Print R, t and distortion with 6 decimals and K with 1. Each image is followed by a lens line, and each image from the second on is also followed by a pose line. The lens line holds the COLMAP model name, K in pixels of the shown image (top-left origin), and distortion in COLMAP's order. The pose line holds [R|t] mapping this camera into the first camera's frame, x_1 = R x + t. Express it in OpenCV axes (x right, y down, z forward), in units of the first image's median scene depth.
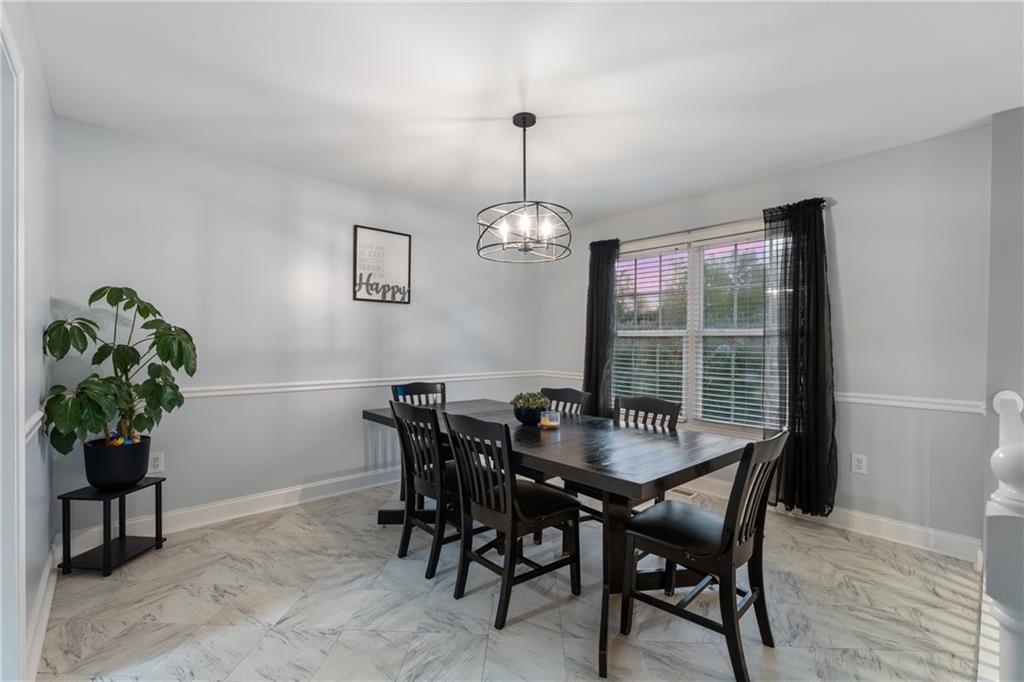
lens RADIAL K [[447.4, 0, 511.8], [0, 447.4, 346.2], [0, 0, 1]] dist [-0.007001, 0.000969]
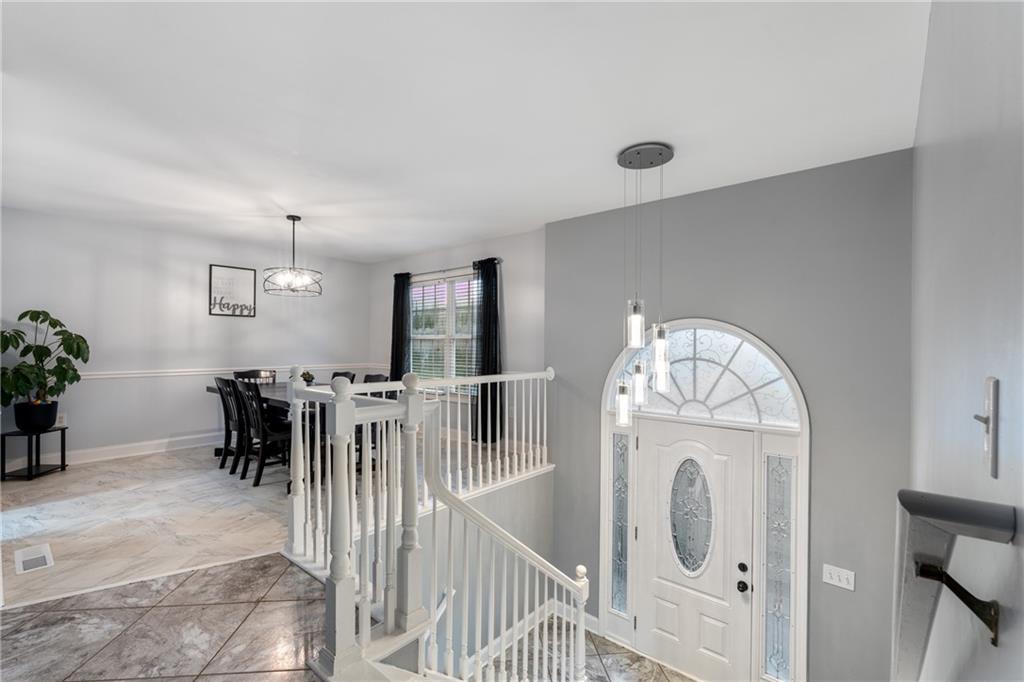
lens RADIAL K [[447.4, 0, 508.3], [0, 447.4, 343.7], [0, 0, 1]] dist [-0.007001, 0.000969]
pose [[0.991996, -0.003708, 0.126211, 0.526855], [0.004982, 0.999940, -0.009776, 0.013550], [-0.126167, 0.010327, 0.991955, -0.700772]]
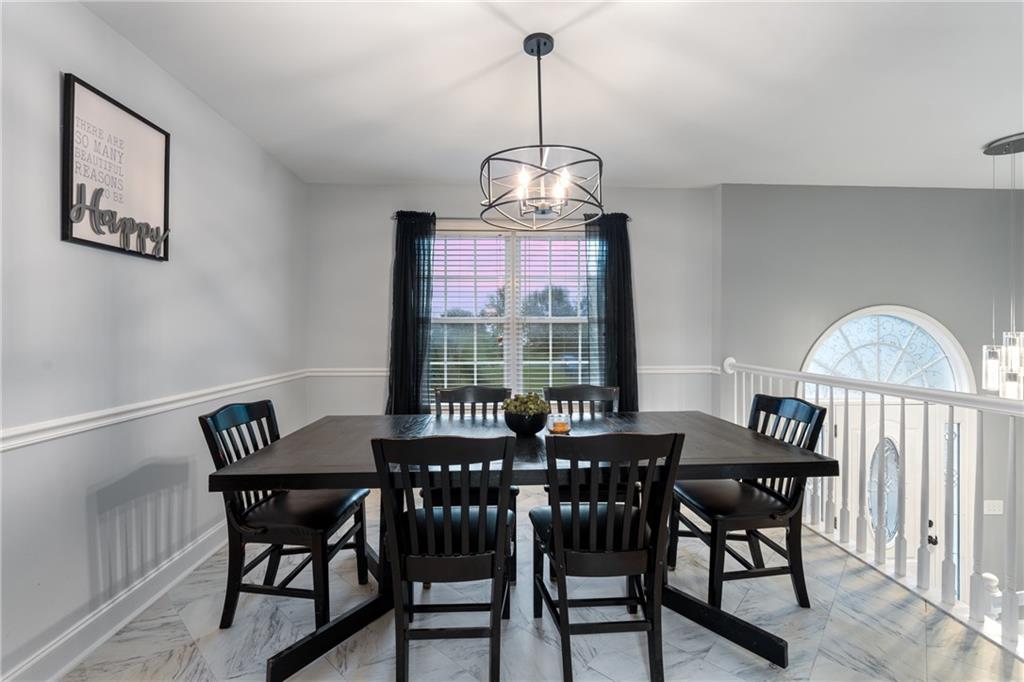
lens RADIAL K [[447.4, 0, 511.2], [0, 447.4, 331.9], [0, 0, 1]] dist [-0.007001, 0.000969]
pose [[0.634770, -0.013051, 0.772591, -0.498182], [0.014055, 0.999887, 0.005343, -0.009138], [-0.772573, 0.007467, 0.634882, 0.448729]]
